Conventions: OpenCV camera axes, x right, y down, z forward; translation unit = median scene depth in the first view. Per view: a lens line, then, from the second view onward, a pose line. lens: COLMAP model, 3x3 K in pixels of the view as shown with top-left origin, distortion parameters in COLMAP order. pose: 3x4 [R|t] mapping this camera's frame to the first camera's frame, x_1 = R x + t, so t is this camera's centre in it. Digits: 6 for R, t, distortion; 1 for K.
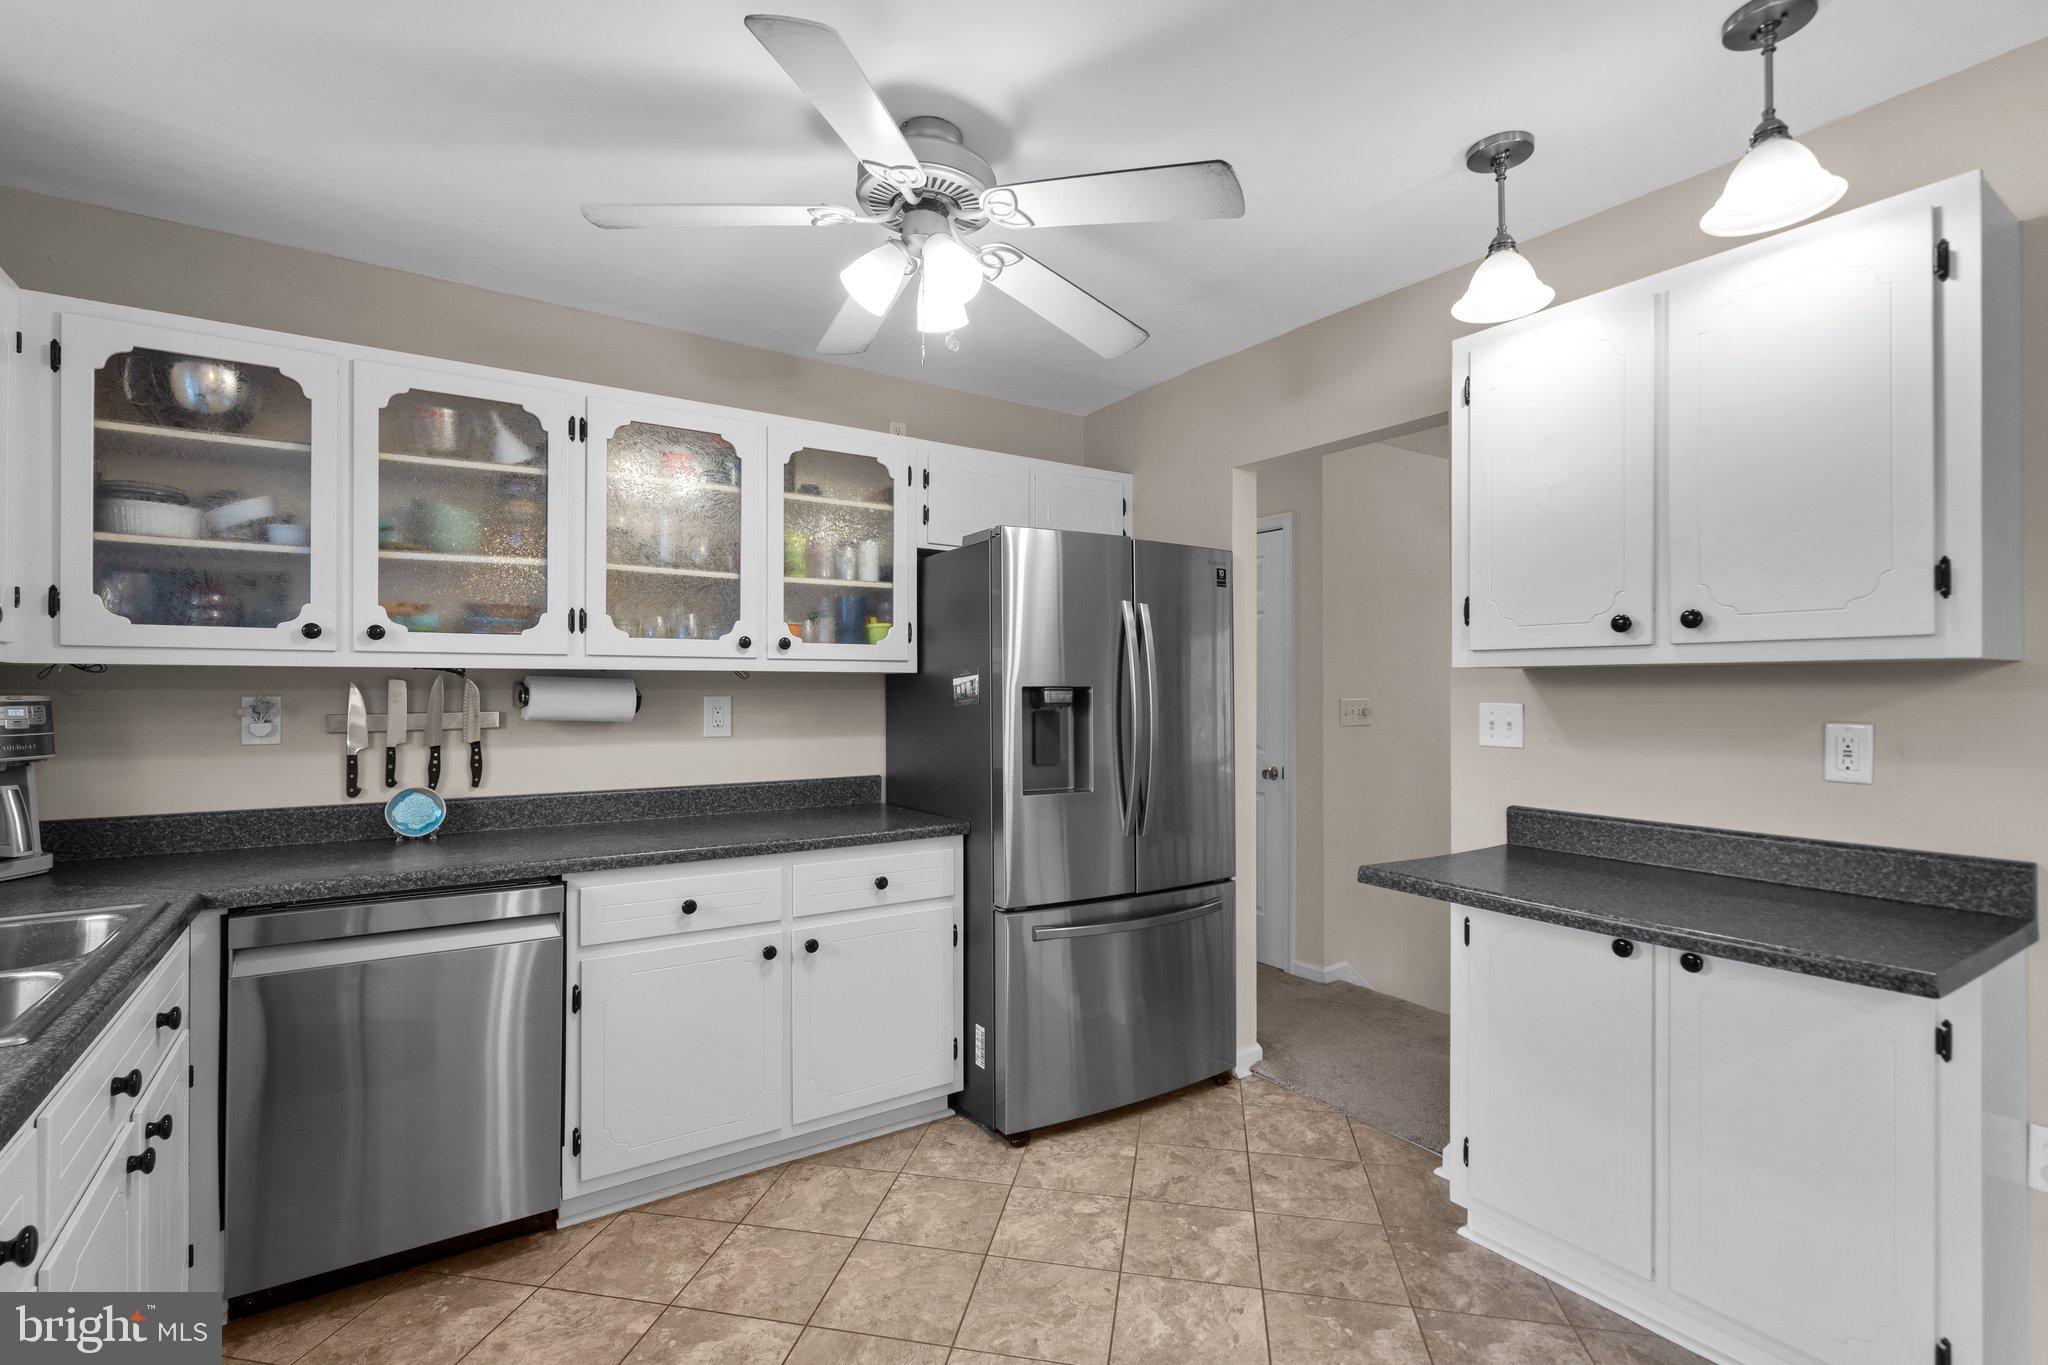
lens RADIAL K [[937.3, 0, 1012.7], [0, 937.3, 686.0], [0, 0, 1]] dist [-0.000868, 0.000383]
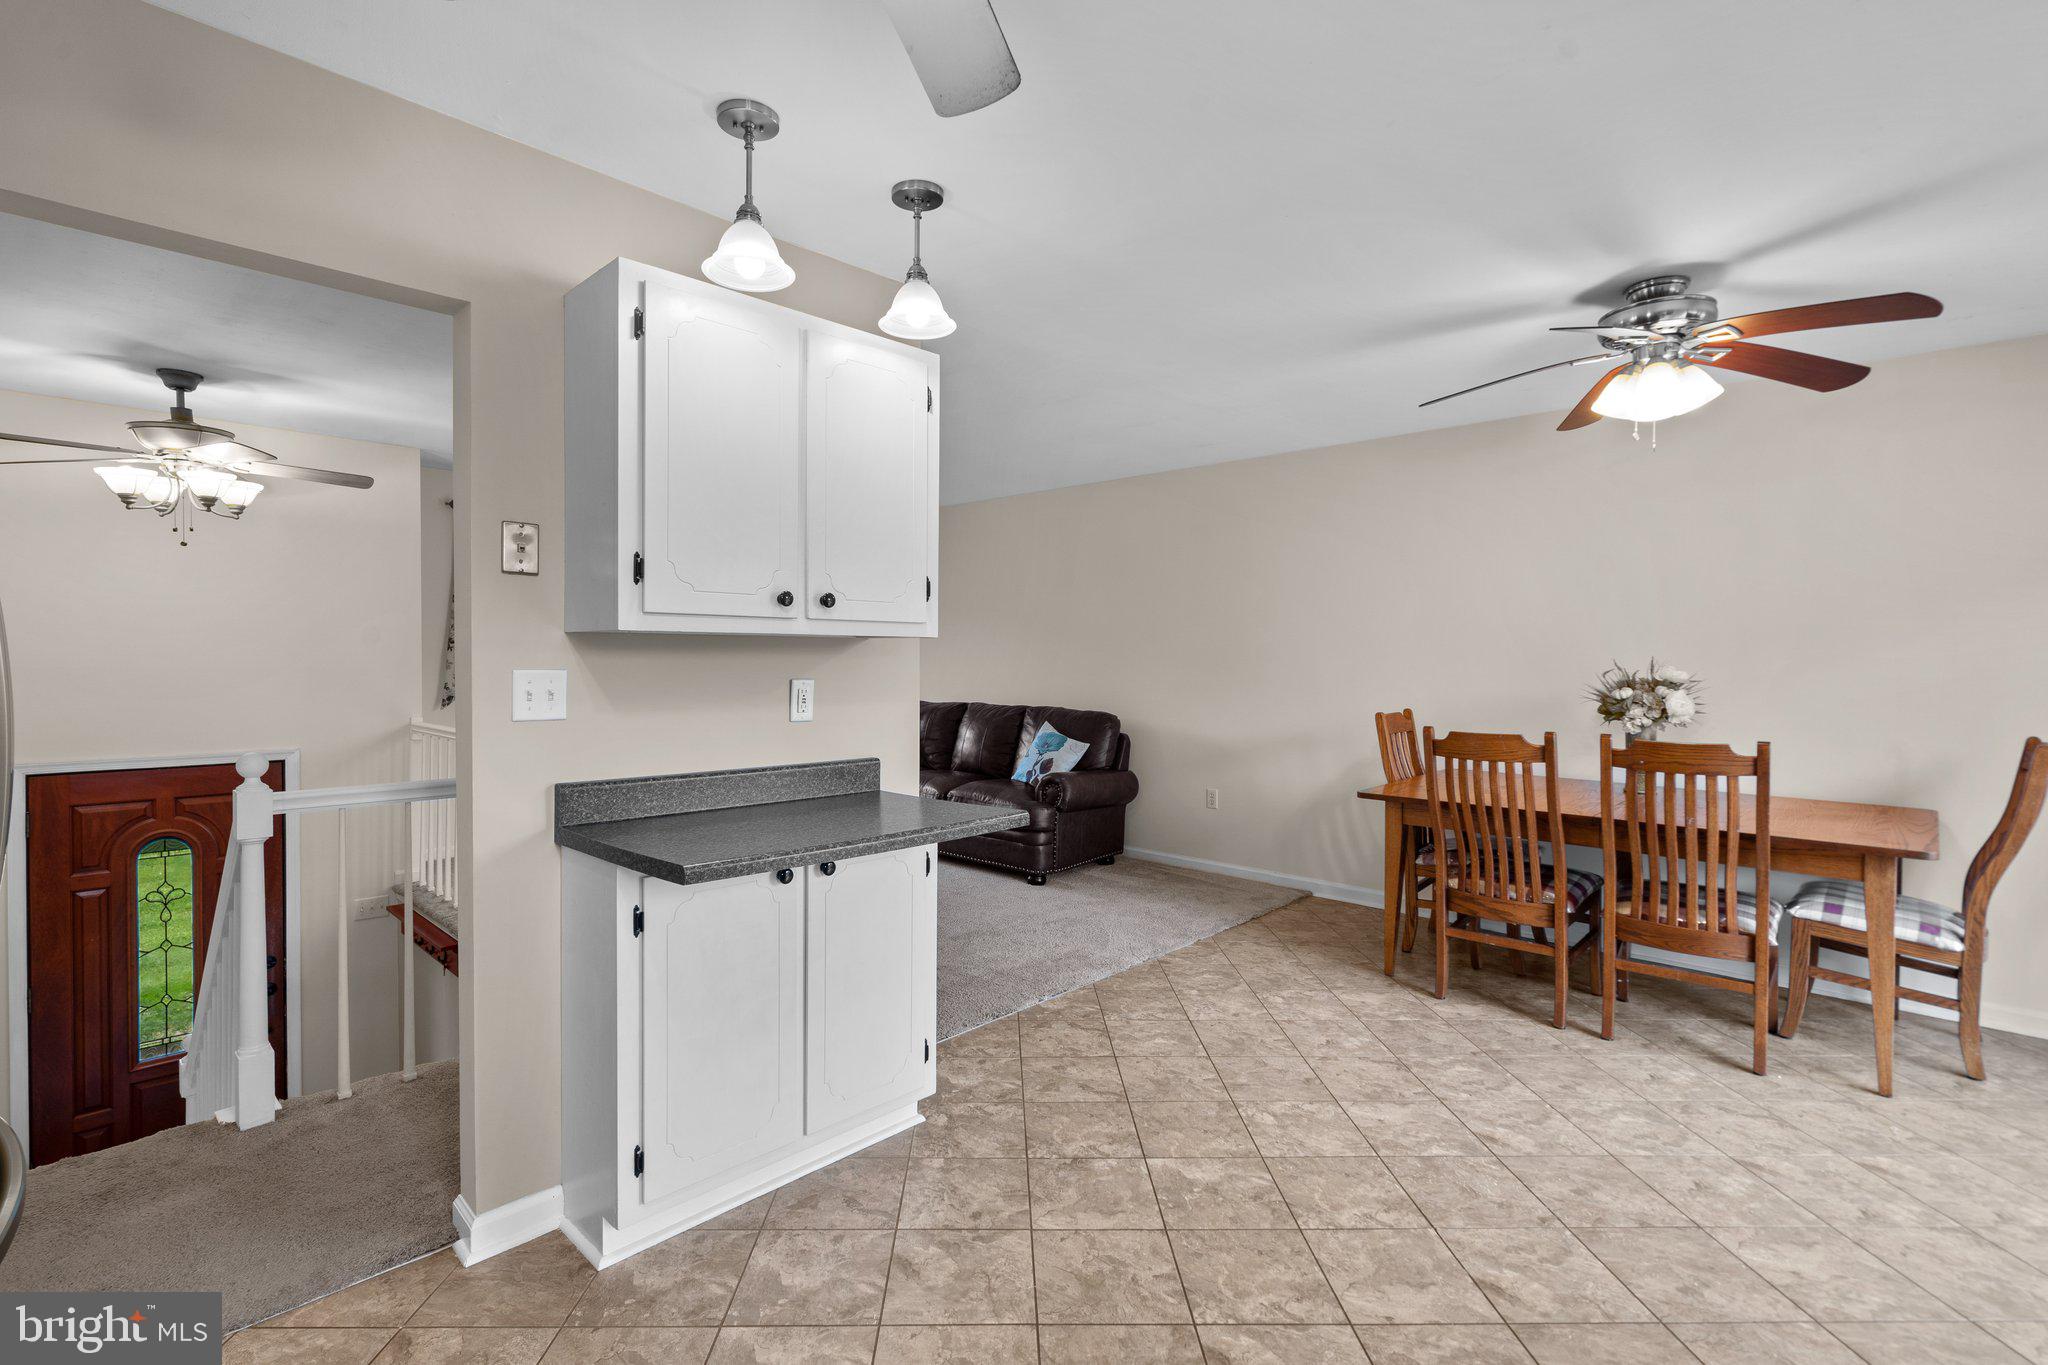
lens RADIAL K [[939.1, 0, 1010.8], [0, 939.1, 672.8], [0, 0, 1]] dist [0.002602, -0.000267]
pose [[-0.205313, -0.017619, 0.978538, -0.452228], [-0.006982, 0.999839, 0.016538, 0.003325], [-0.978671, -0.003437, -0.205403, 0.787575]]
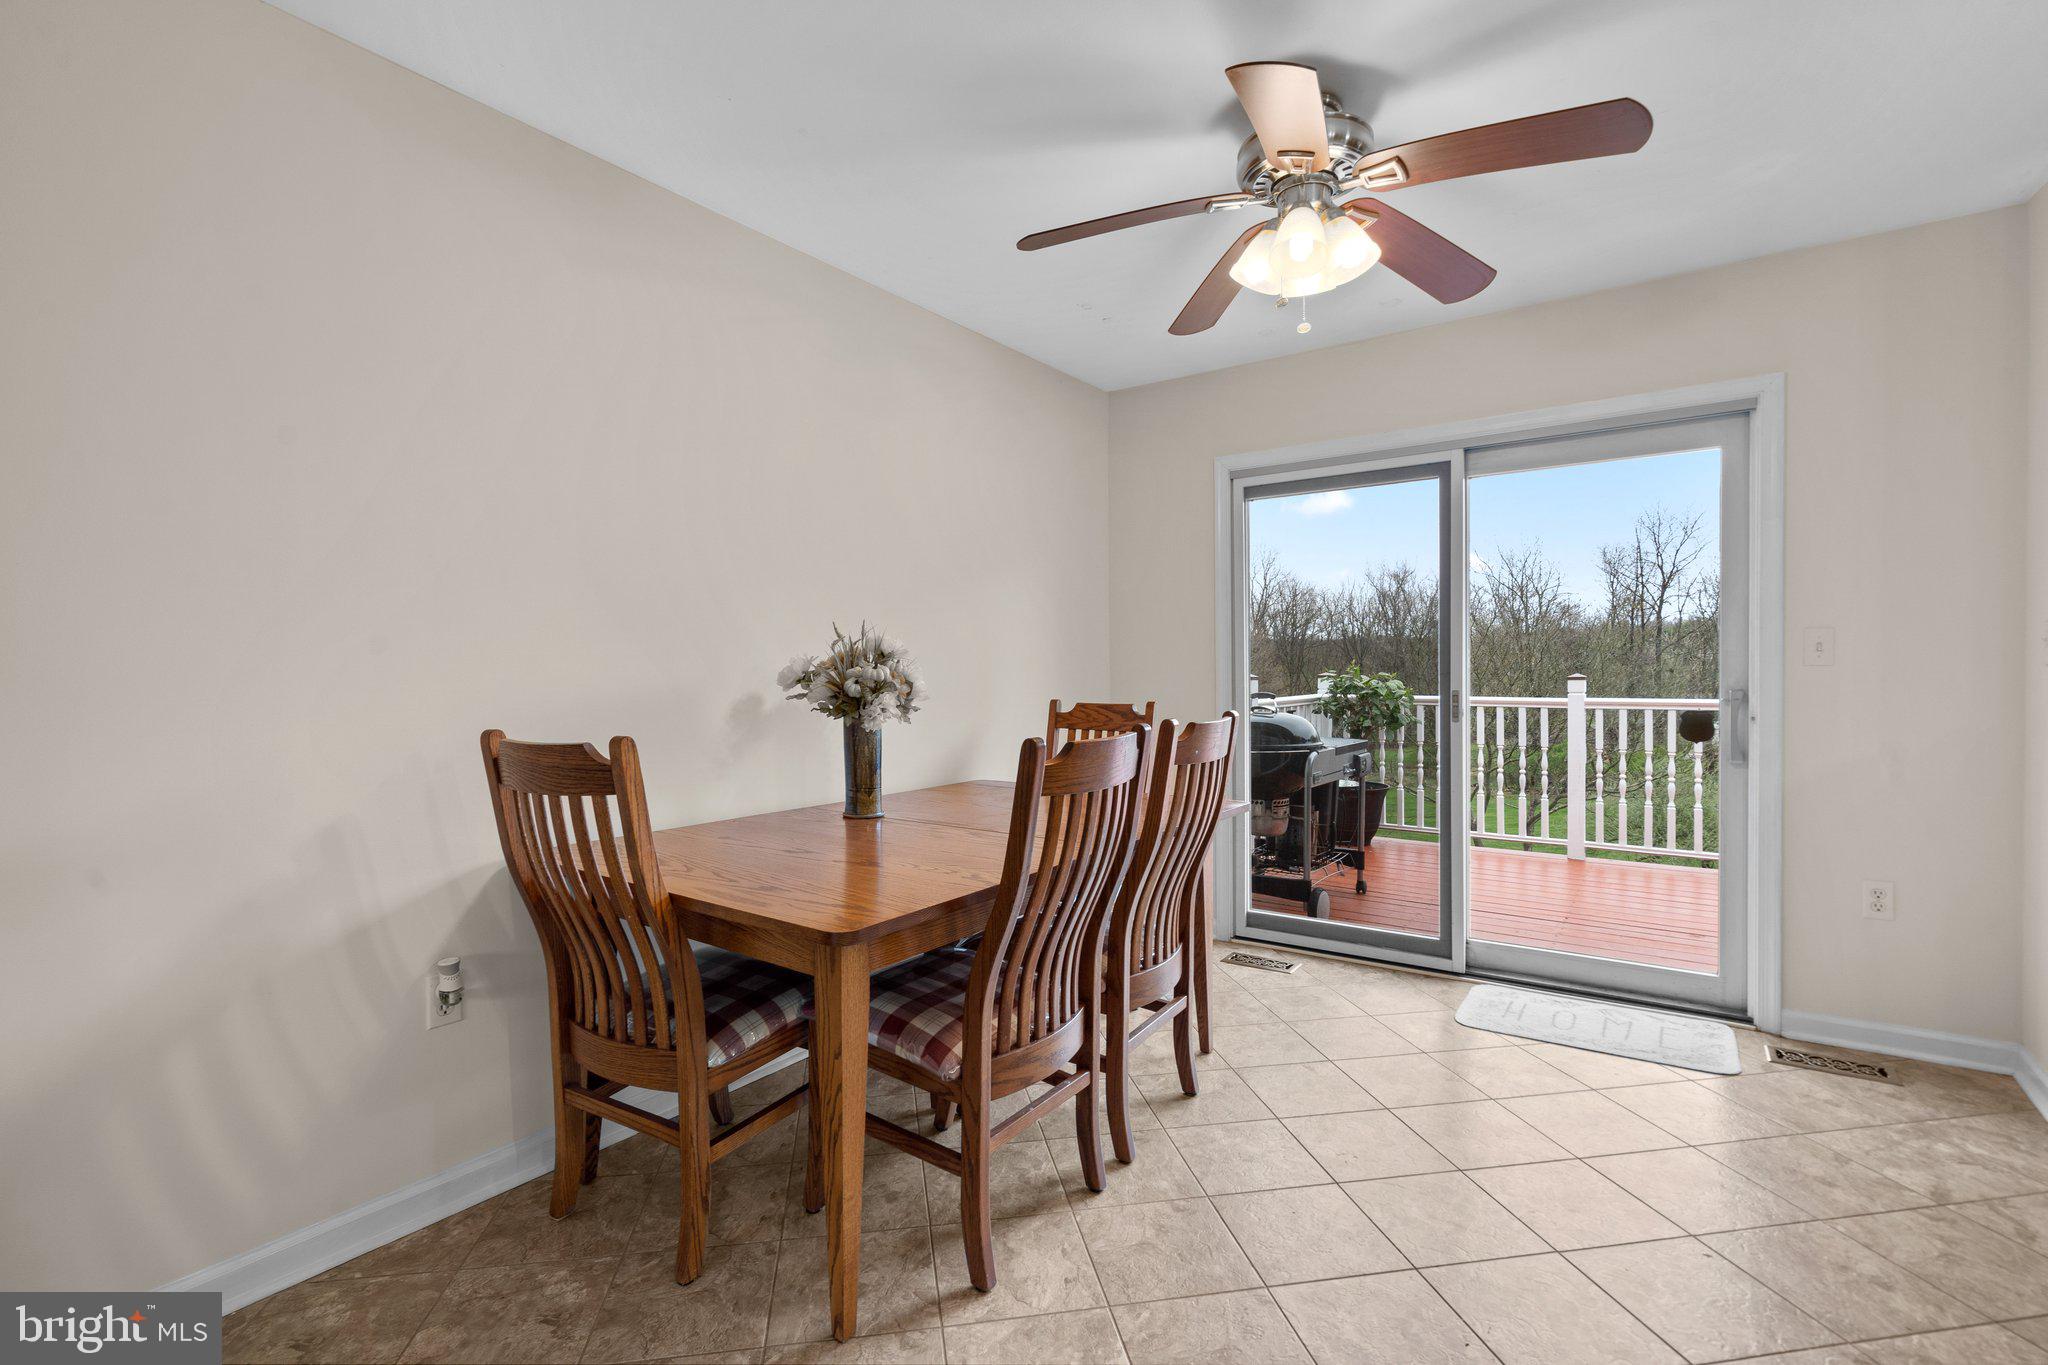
lens RADIAL K [[931.8, 0, 1002.6], [0, 931.8, 681.9], [0, 0, 1]] dist [-0.001719, -0.000207]
pose [[-0.940289, 0.012958, -0.340130, 1.173346], [0.009854, 0.999893, 0.010853, 0.061022], [0.340234, 0.006853, -0.940316, 0.483246]]
